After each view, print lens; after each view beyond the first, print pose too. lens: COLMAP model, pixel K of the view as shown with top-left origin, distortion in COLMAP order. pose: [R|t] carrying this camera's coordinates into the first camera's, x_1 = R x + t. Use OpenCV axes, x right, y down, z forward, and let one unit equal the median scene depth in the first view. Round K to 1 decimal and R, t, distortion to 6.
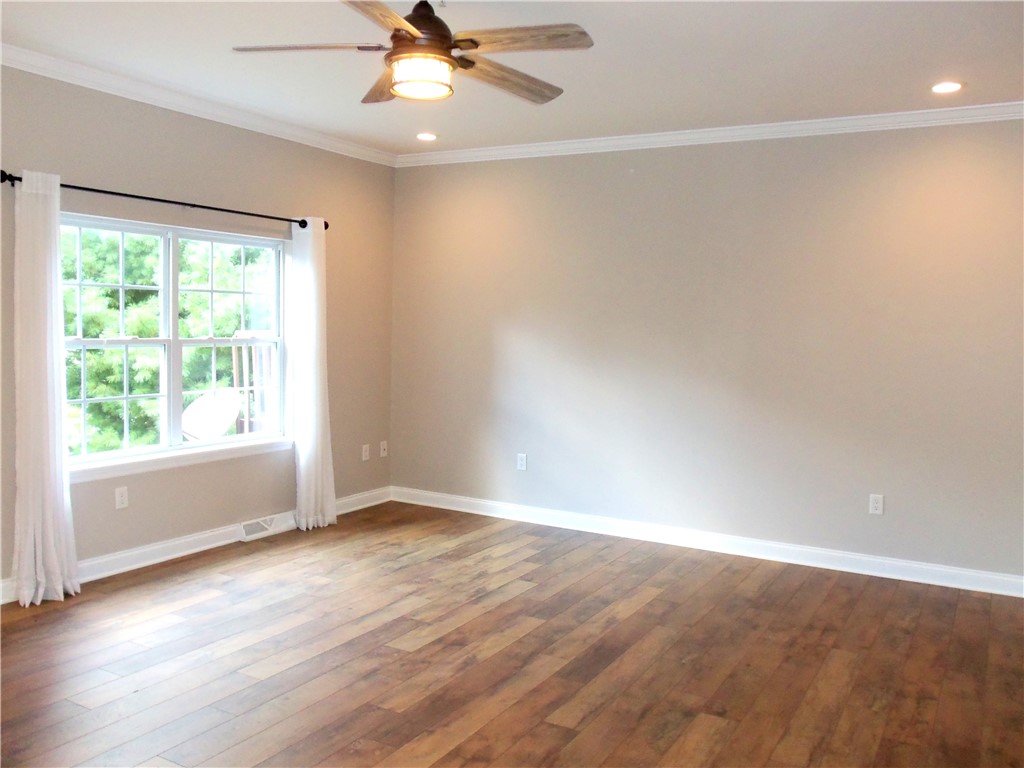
lens RADIAL K [[888.3, 0, 526.6], [0, 888.3, 382.9], [0, 0, 1]] dist [-0.010448, 0.008618]
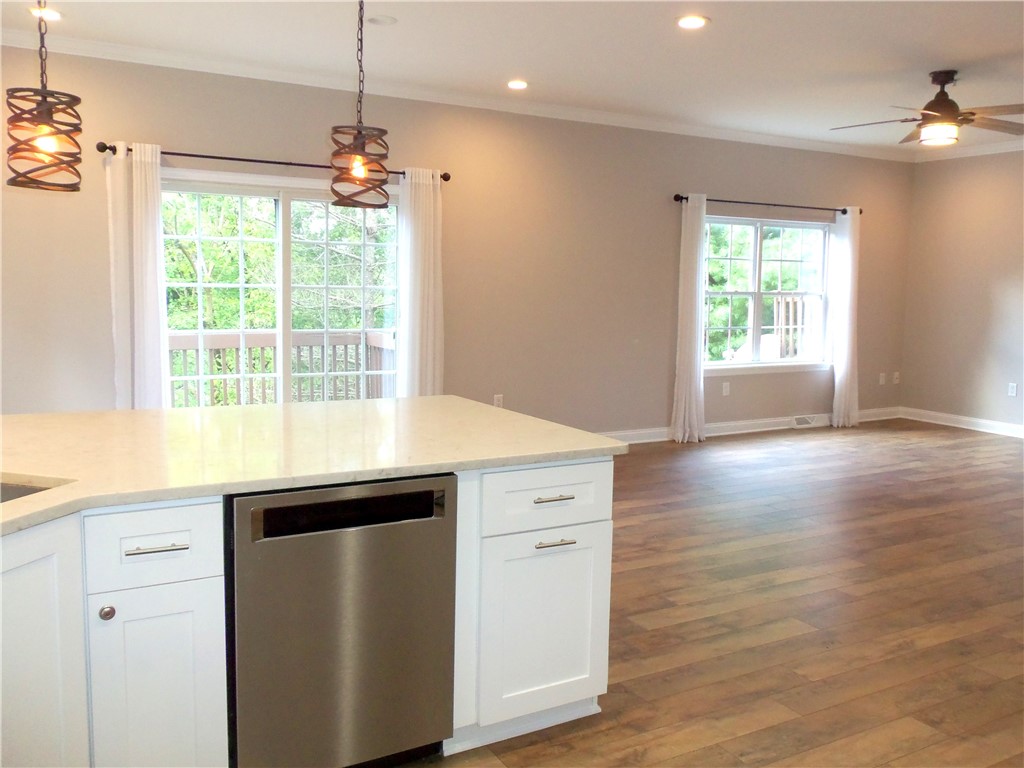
lens RADIAL K [[888.3, 0, 526.6], [0, 888.3, 382.9], [0, 0, 1]] dist [-0.010448, 0.008618]
pose [[0.855570, 0.046923, -0.515556, 0.065400], [-0.030531, 0.998724, 0.040232, 0.060161], [0.516786, -0.018681, 0.855911, -0.551775]]
